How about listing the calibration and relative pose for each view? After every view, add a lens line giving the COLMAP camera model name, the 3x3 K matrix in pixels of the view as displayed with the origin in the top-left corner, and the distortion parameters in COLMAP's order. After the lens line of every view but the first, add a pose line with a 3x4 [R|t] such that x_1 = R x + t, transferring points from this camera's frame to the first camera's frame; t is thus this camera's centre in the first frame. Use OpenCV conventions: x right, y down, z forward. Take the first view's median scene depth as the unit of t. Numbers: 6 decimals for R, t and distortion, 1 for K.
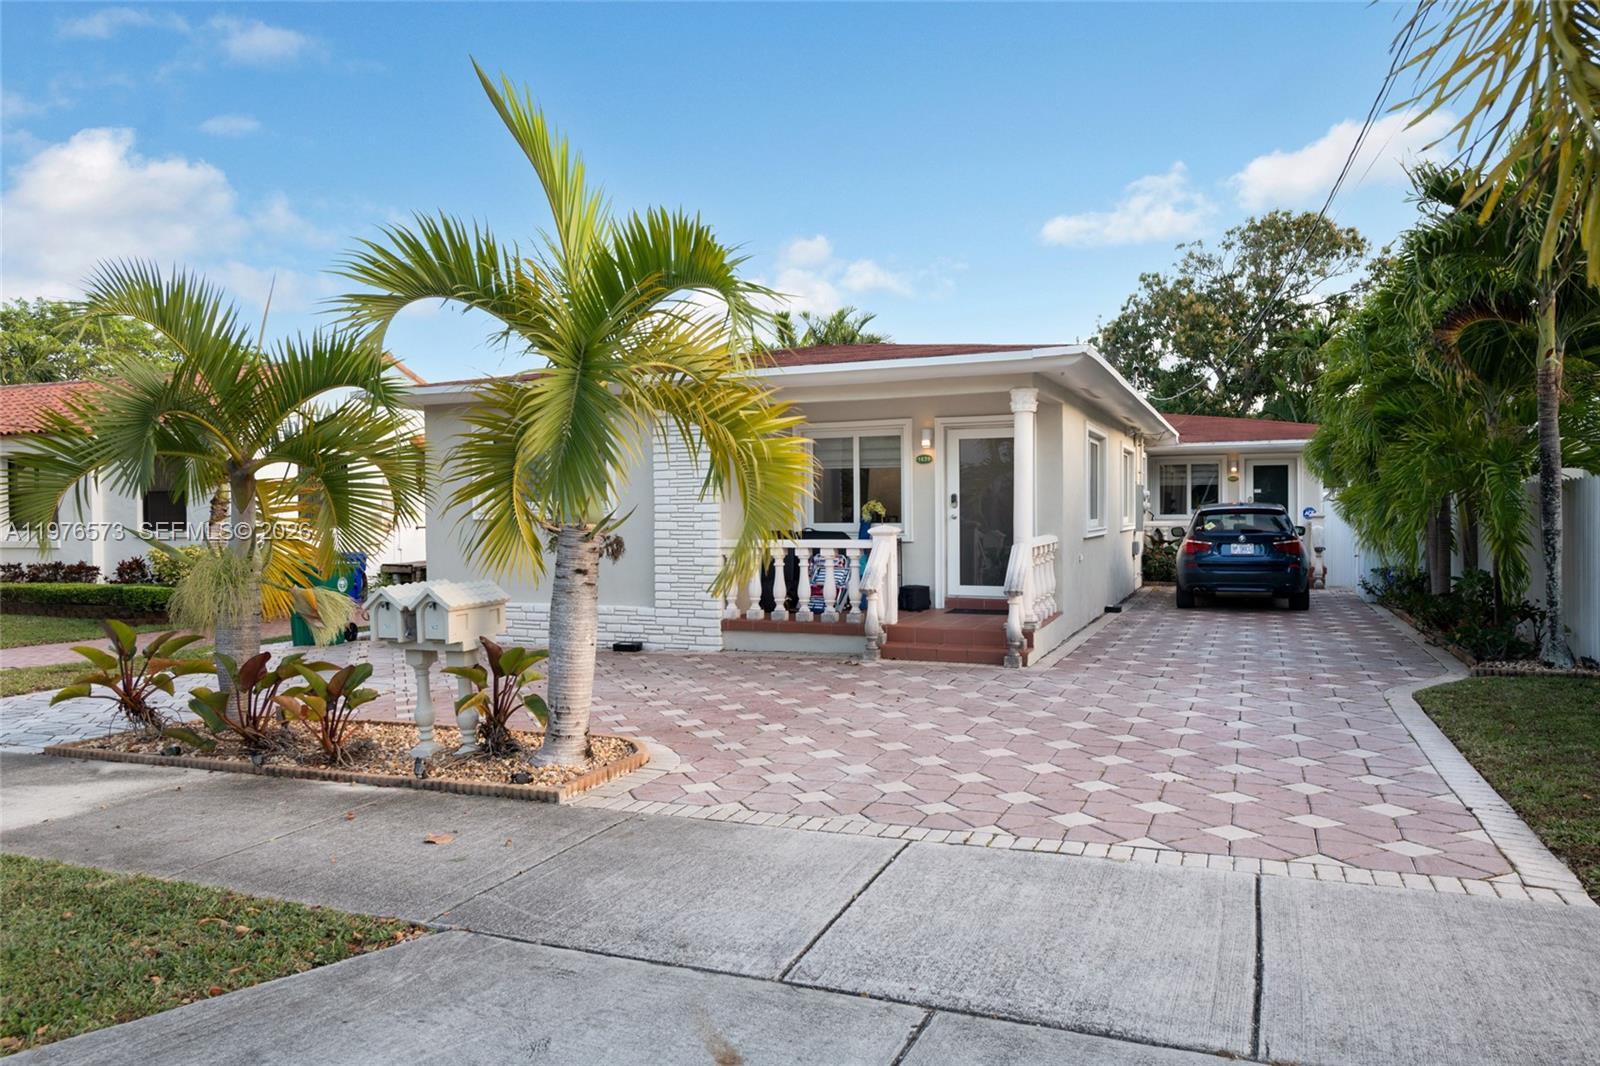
lens RADIAL K [[1080.6, 0, 791.1], [0, 1080.6, 488.4], [0, 0, 1]] dist [0.032896, -0.028883]
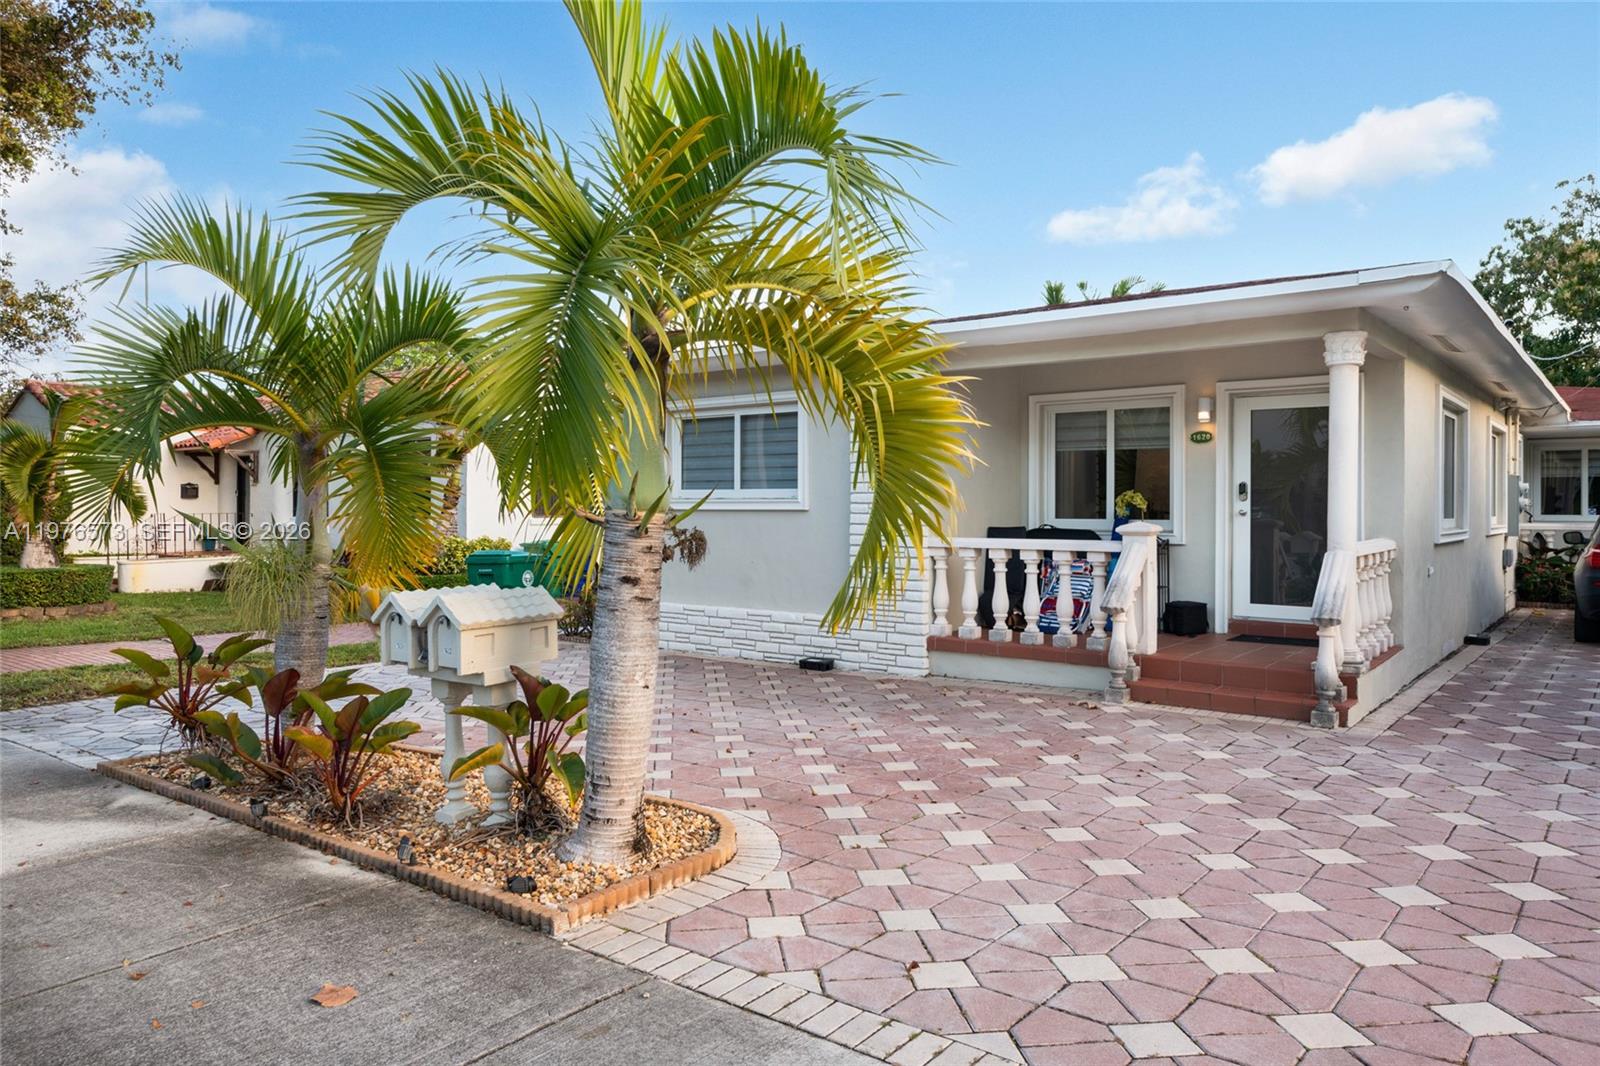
lens RADIAL K [[1080.6, 0, 791.1], [0, 1080.6, 488.4], [0, 0, 1]] dist [0.032896, -0.028883]
pose [[0.965894, 0.005816, -0.258871, 0.047802], [-0.004860, 0.999979, 0.004331, 0.008548], [0.258891, -0.002925, 0.965902, 0.208749]]
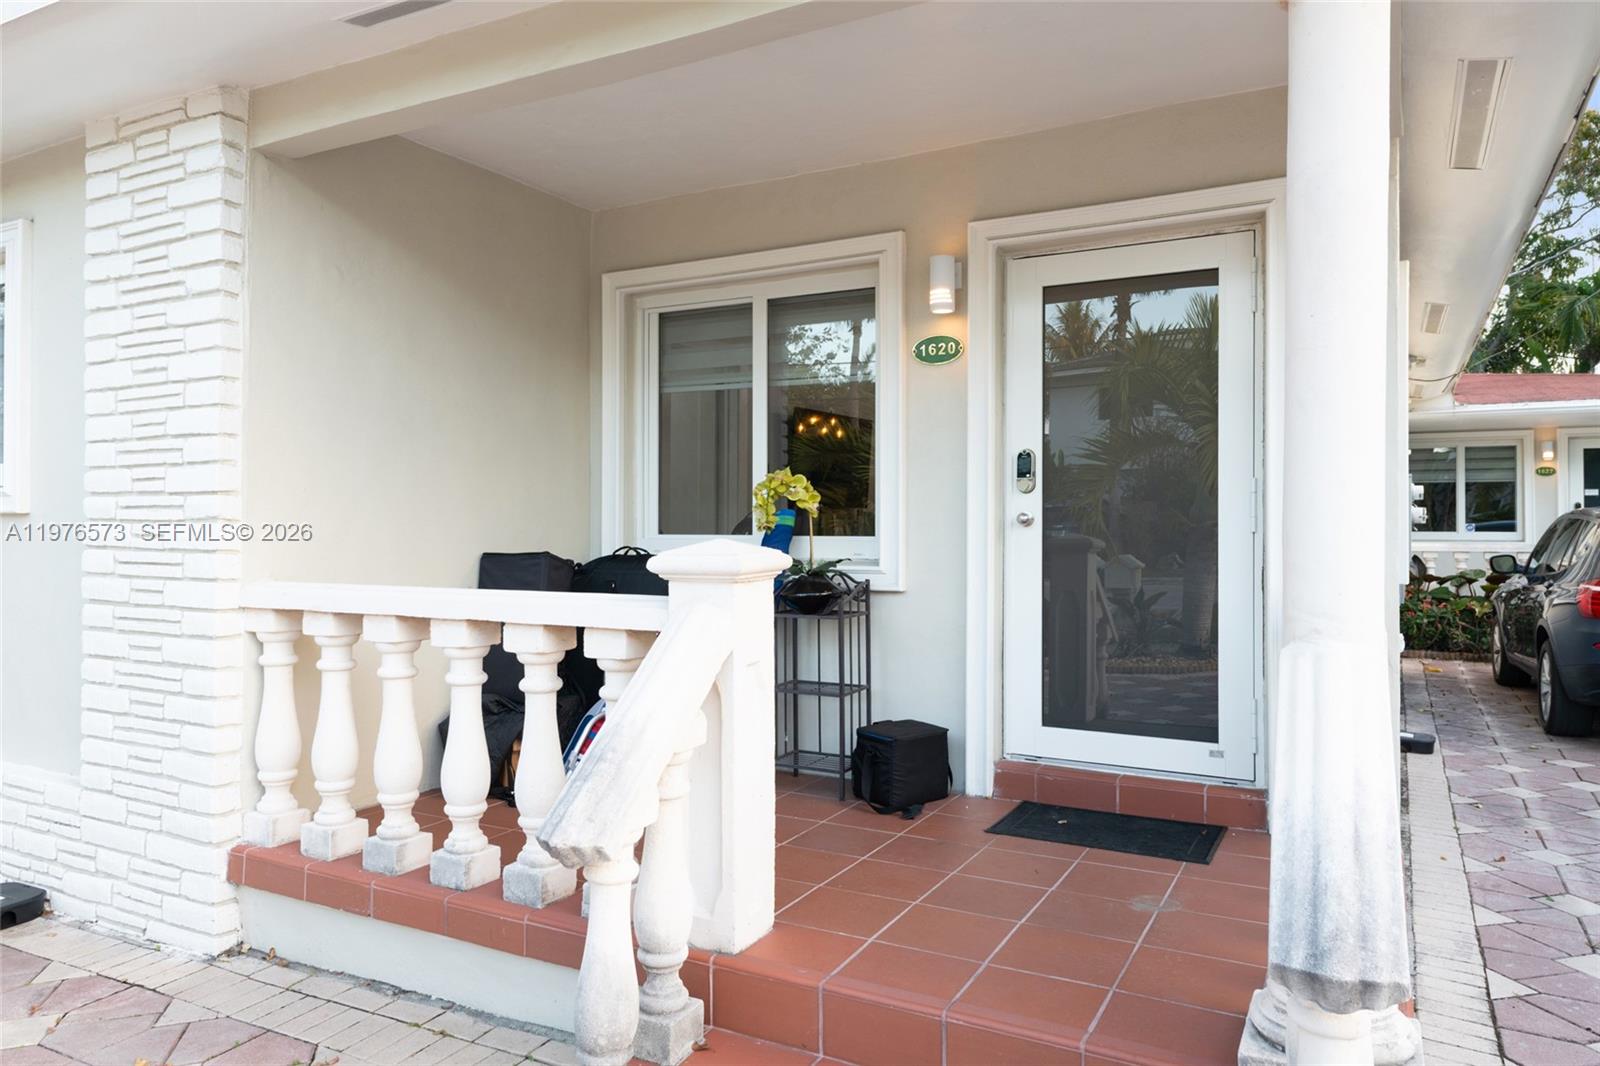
lens RADIAL K [[1080.6, 0, 791.1], [0, 1080.6, 488.4], [0, 0, 1]] dist [0.032896, -0.028883]
pose [[0.994914, 0.007277, -0.100463, 0.128076], [-0.008921, 0.999833, -0.015919, 0.026026], [0.100330, 0.016735, 0.994813, 0.753416]]
